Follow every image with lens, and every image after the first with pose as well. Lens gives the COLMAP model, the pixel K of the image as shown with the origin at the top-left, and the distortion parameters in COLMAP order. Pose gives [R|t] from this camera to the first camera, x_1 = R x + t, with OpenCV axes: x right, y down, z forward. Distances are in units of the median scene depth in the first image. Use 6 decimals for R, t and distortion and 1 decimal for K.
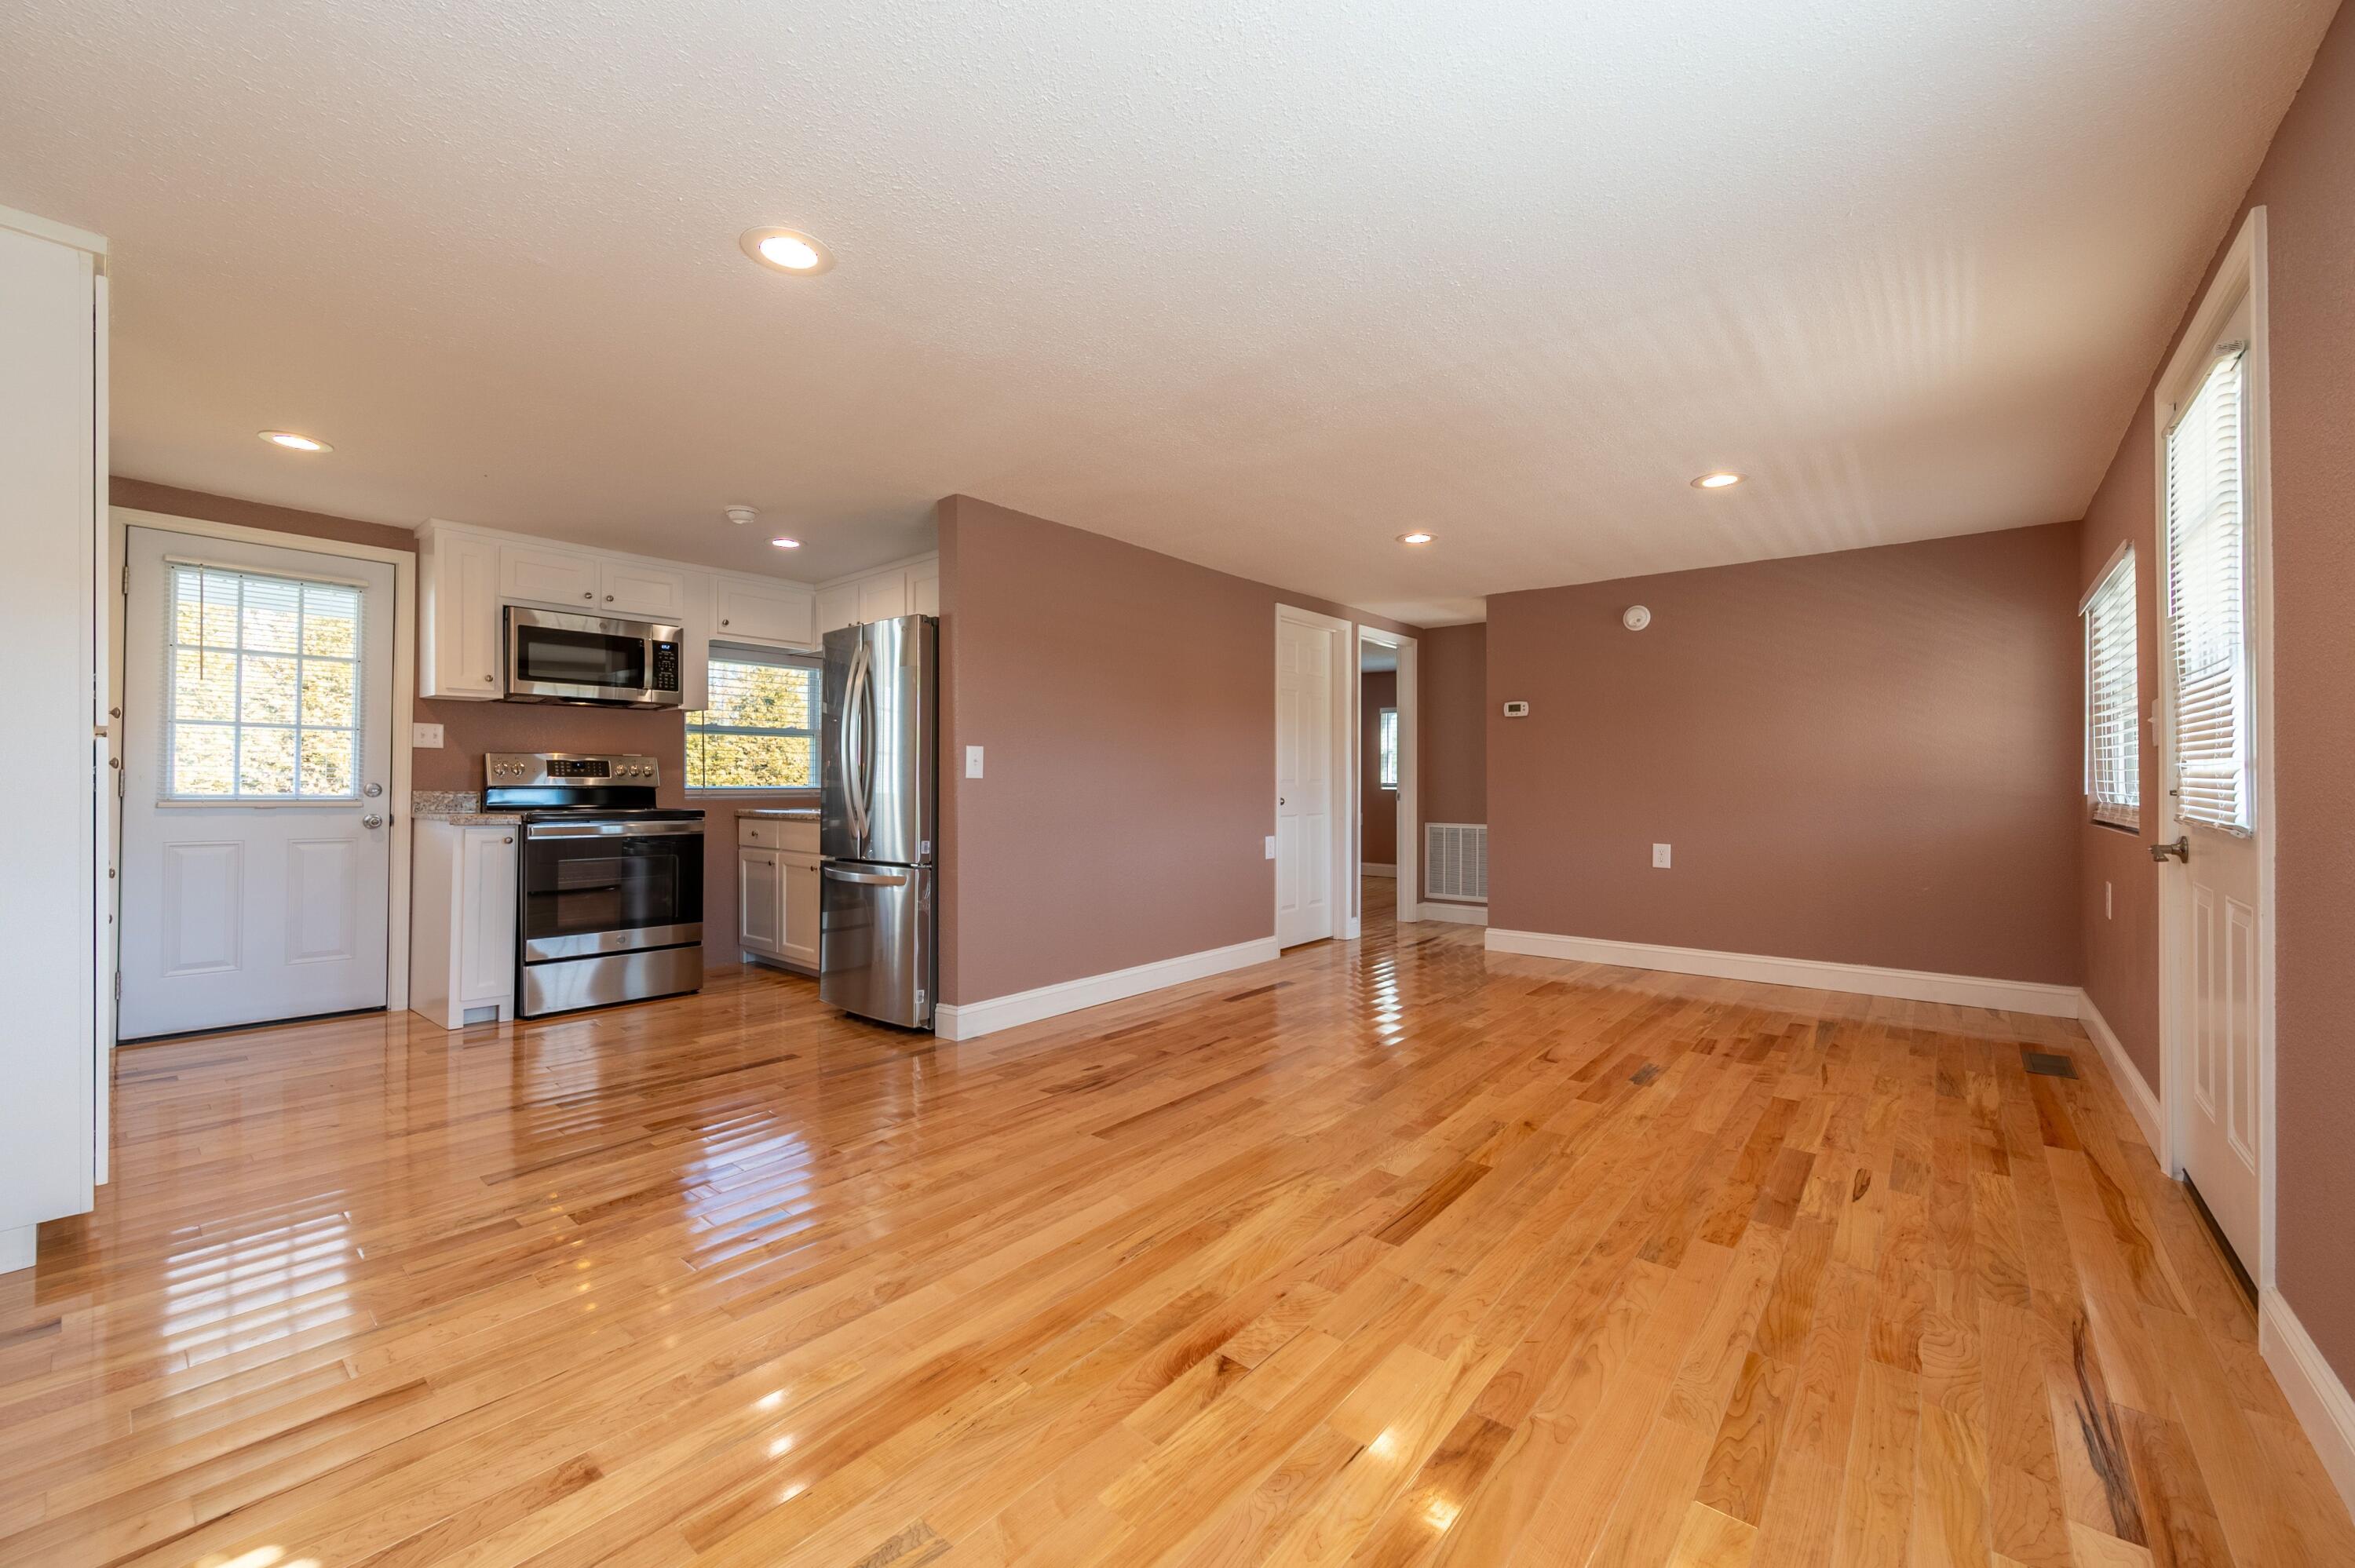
lens RADIAL K [[926.7, 0, 1186.7], [0, 926.7, 781.4], [0, 0, 1]] dist [0.000601, -0.000430]
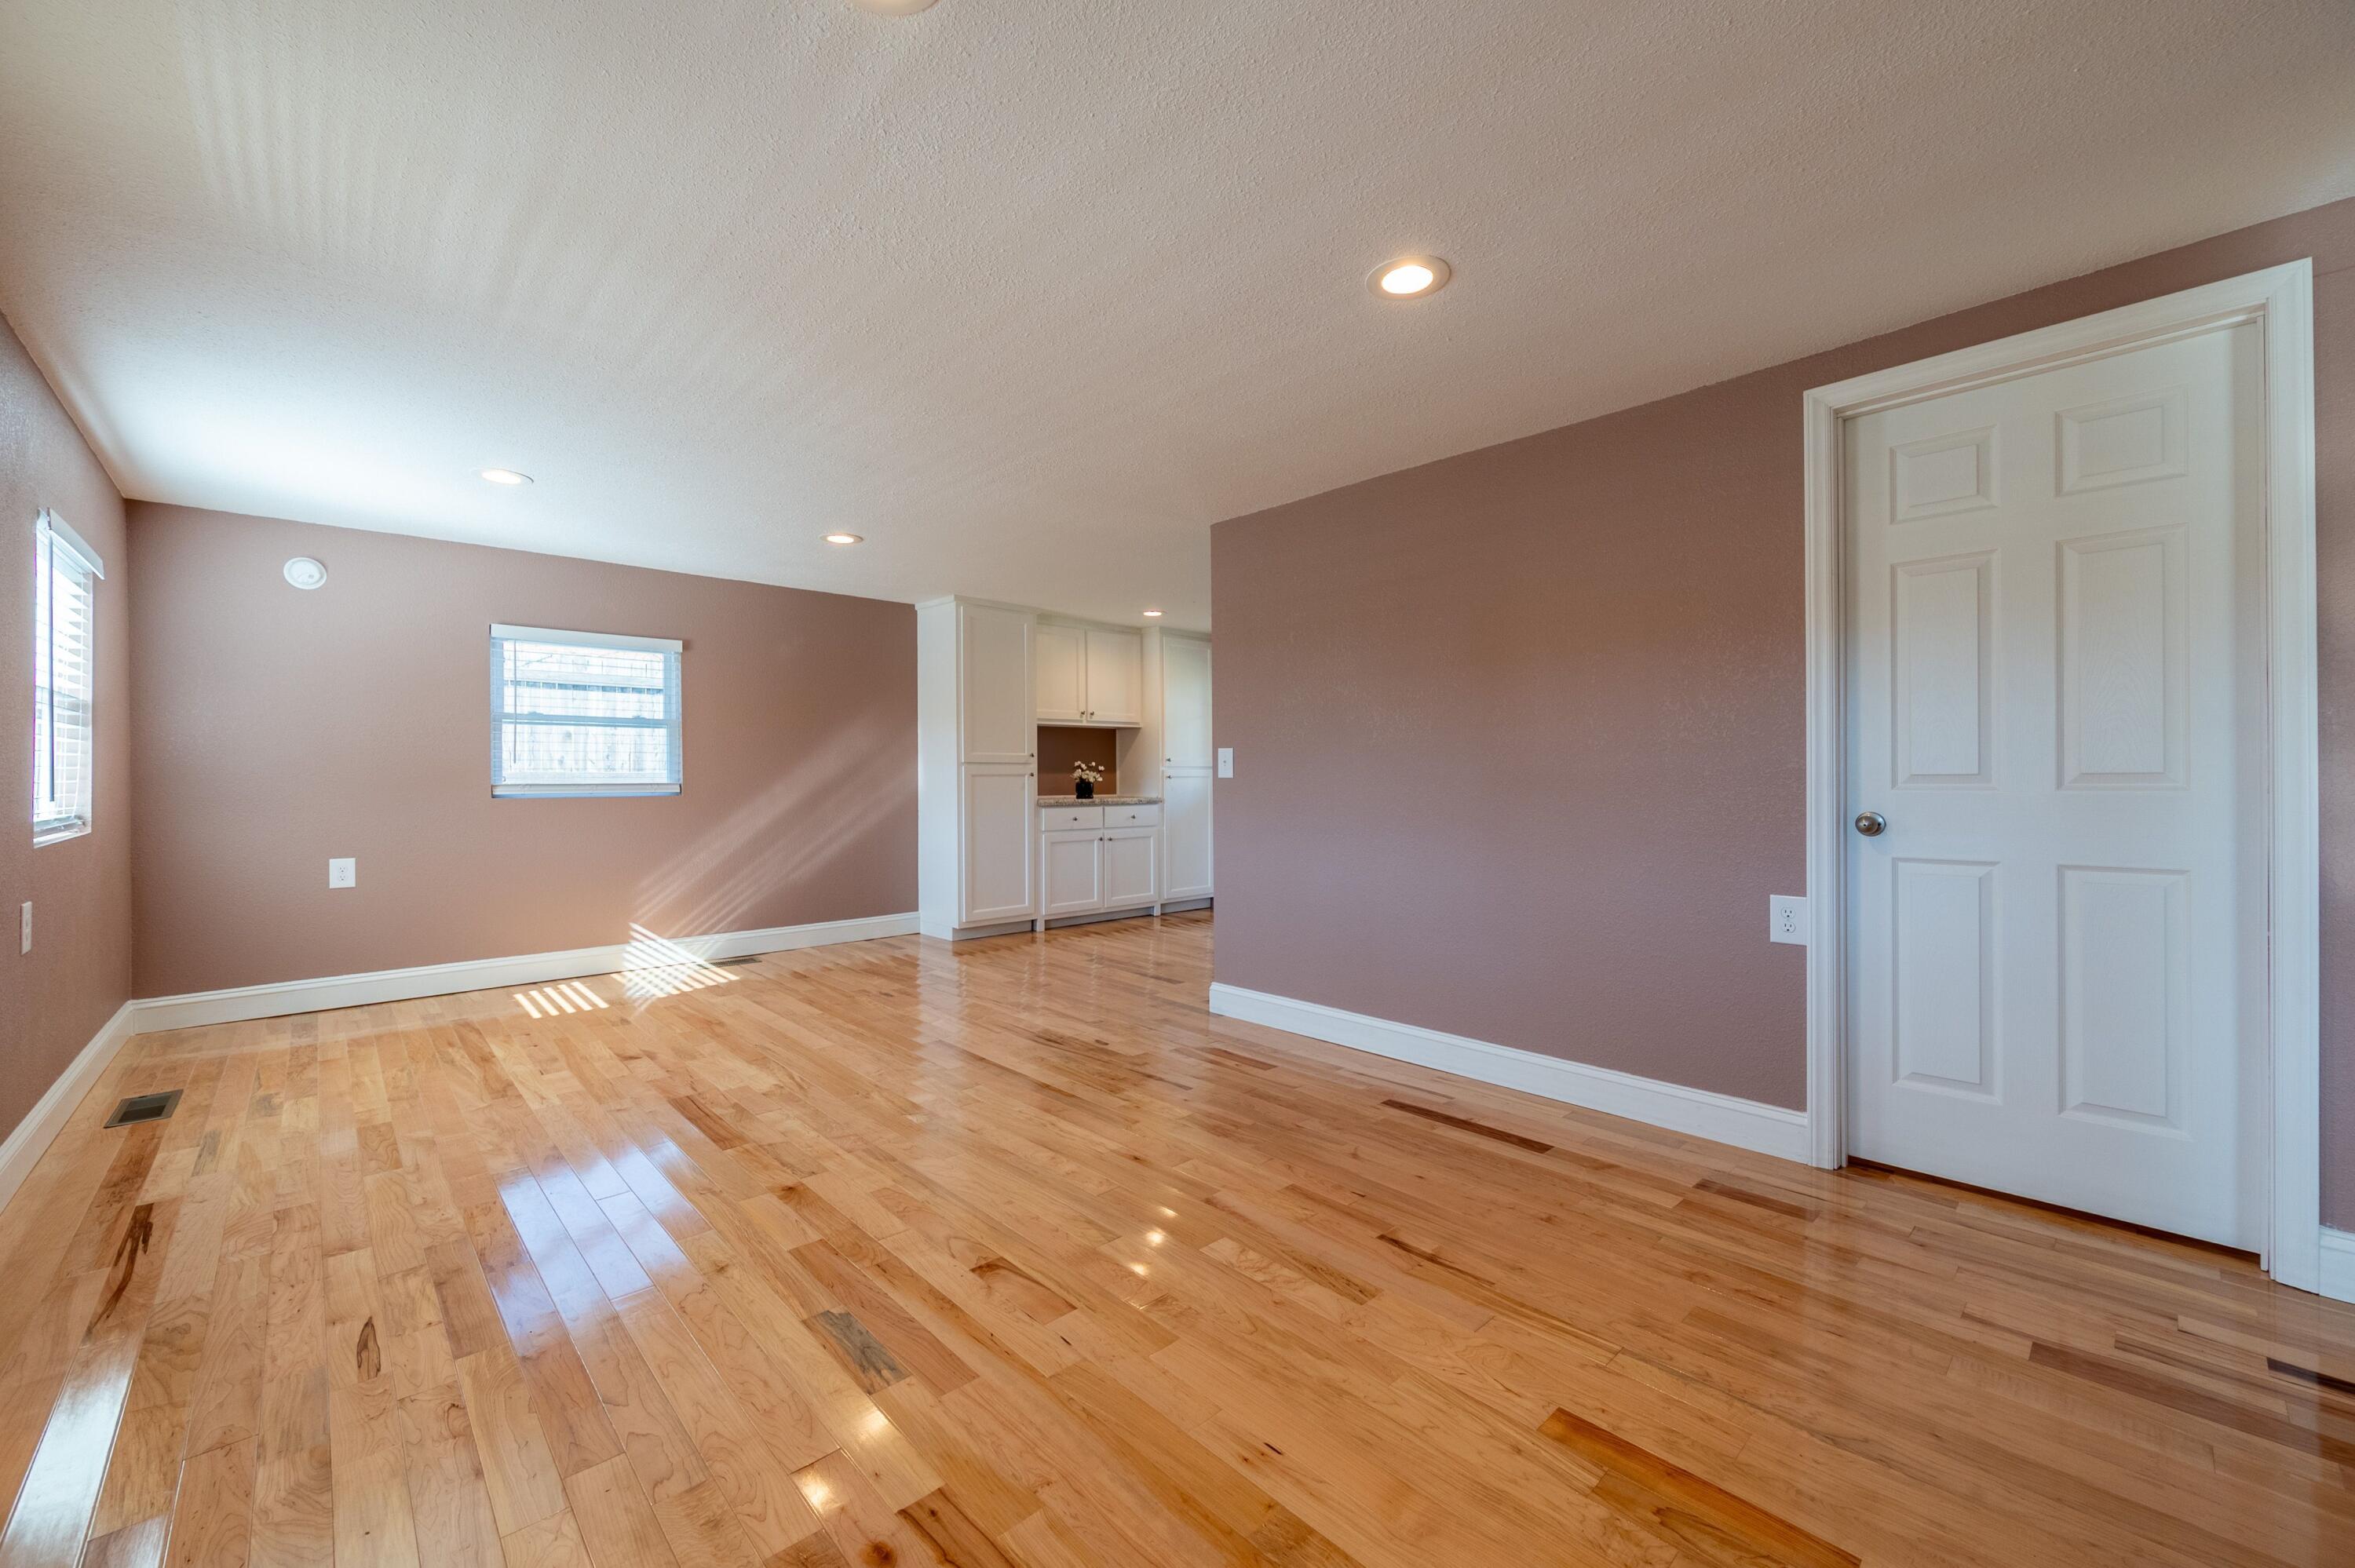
lens RADIAL K [[926.7, 0, 1168.2], [0, 926.7, 776.4], [0, 0, 1]] dist [0.000601, -0.000430]
pose [[-0.130379, -0.008250, -0.991430, 0.759440], [-0.000831, 0.999966, -0.008212, 0.003674], [0.991464, -0.000247, -0.130381, 0.953411]]
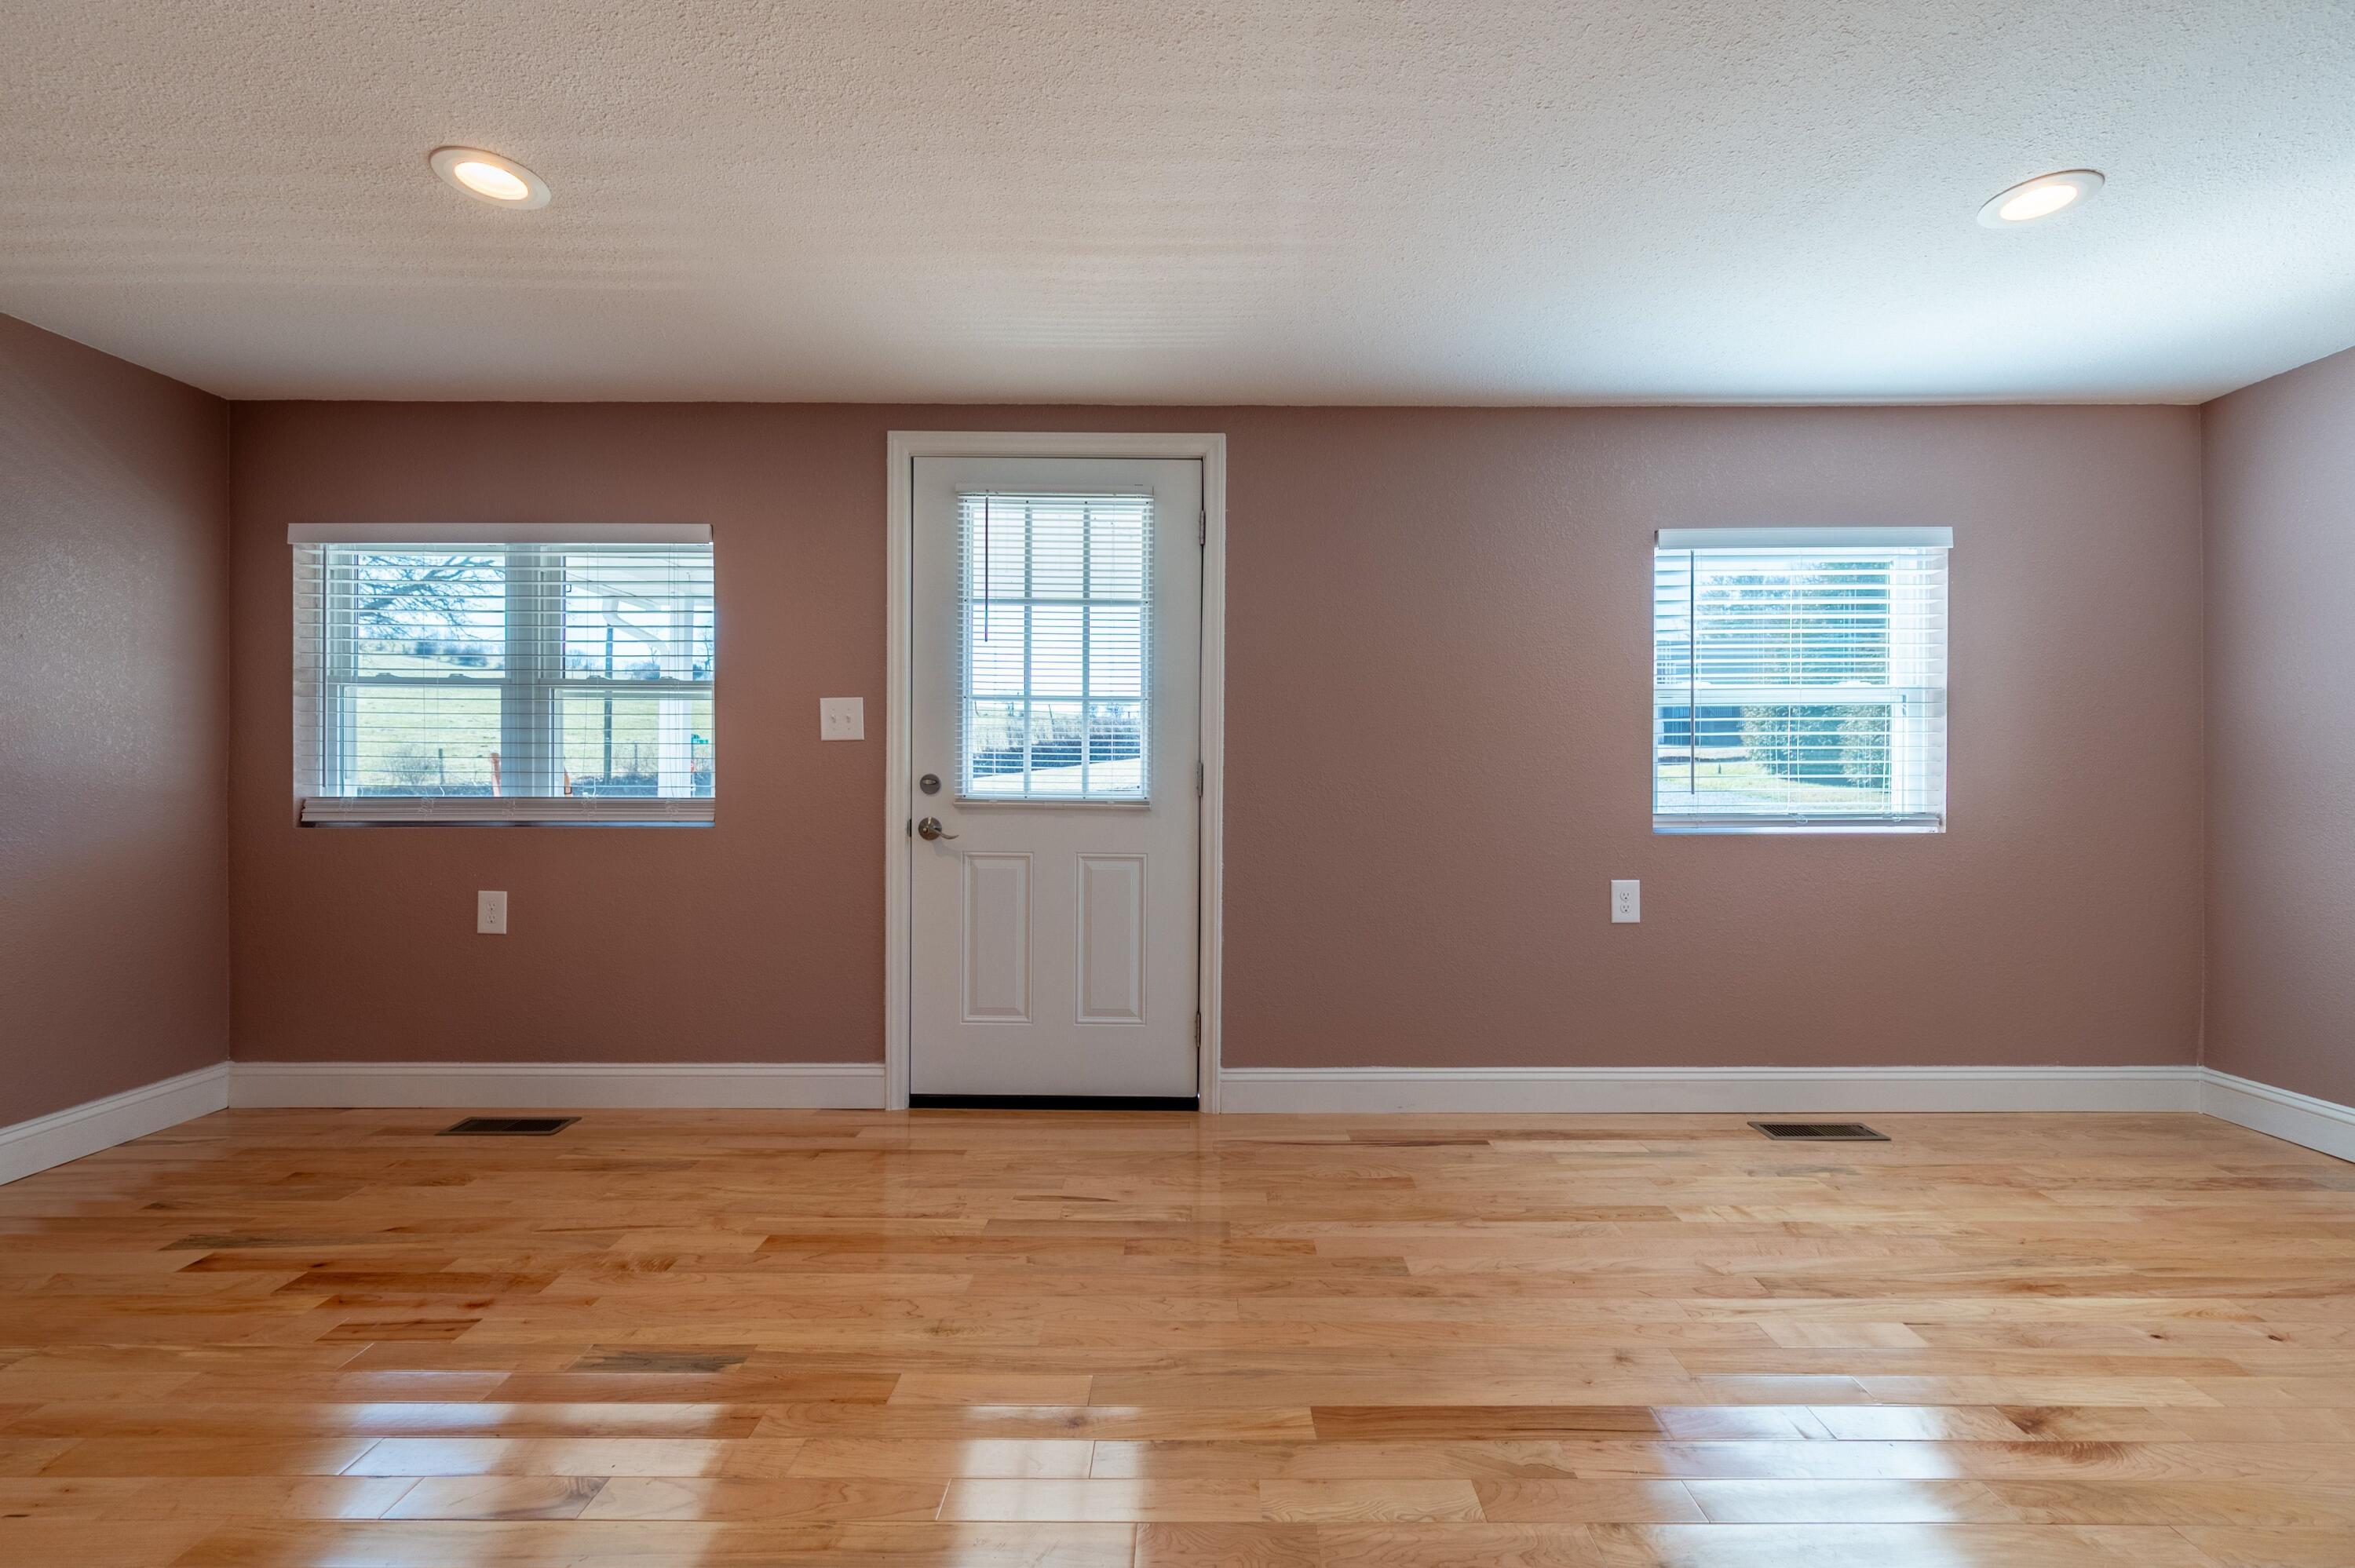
lens RADIAL K [[926.7, 0, 1178.1], [0, 926.7, 781.3], [0, 0, 1]] dist [0.000601, -0.000430]
pose [[-0.636517, -0.004188, 0.771251, -0.043129], [0.000245, 0.999984, 0.005632, 0.002214], [-0.771263, 0.003774, -0.636506, 0.850012]]
